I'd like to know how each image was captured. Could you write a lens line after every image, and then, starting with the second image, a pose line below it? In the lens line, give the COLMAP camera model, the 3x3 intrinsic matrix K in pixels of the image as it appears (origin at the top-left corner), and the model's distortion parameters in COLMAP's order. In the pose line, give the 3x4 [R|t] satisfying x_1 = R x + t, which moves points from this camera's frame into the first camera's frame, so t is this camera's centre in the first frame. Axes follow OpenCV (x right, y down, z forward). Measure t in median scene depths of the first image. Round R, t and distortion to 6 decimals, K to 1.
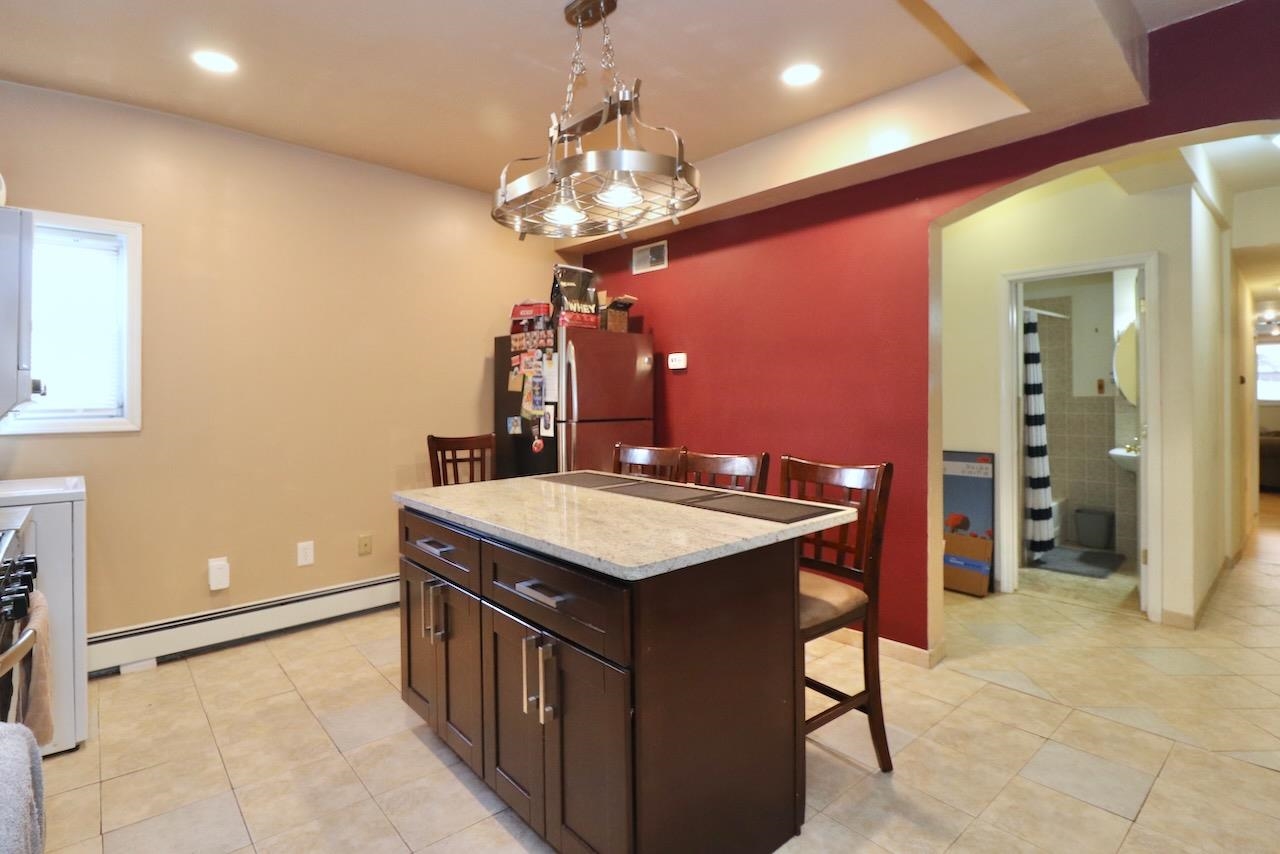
lens RADIAL K [[603.9, 0, 683.4], [0, 603.9, 399.7], [0, 0, 1]] dist [-0.010802, -0.004871]
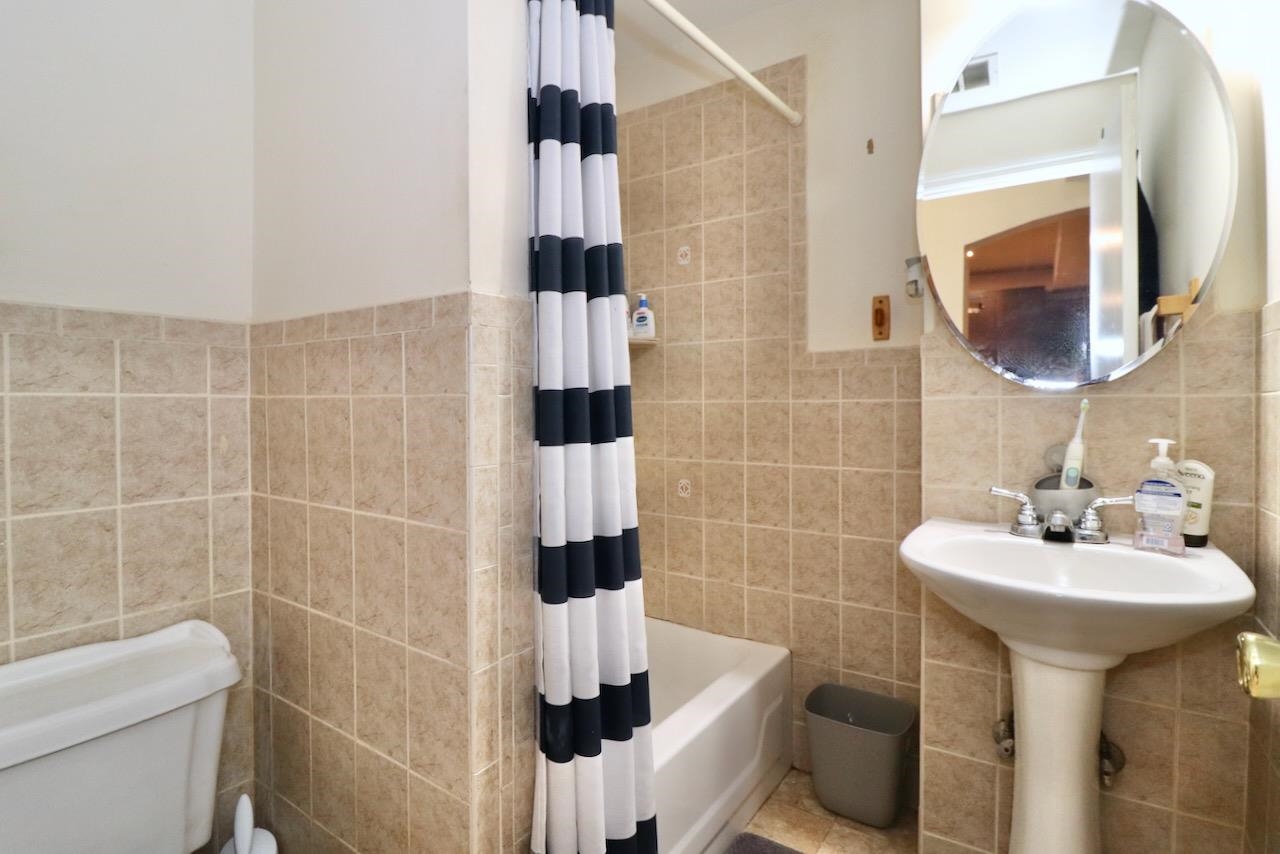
lens RADIAL K [[603.9, 0, 636.5], [0, 603.9, 418.5], [0, 0, 1]] dist [-0.010802, -0.004871]
pose [[0.981474, -0.002603, 0.191579, 0.499494], [-0.000635, 0.999858, 0.016838, 0.027291], [-0.191595, -0.016648, 0.981333, 0.699500]]
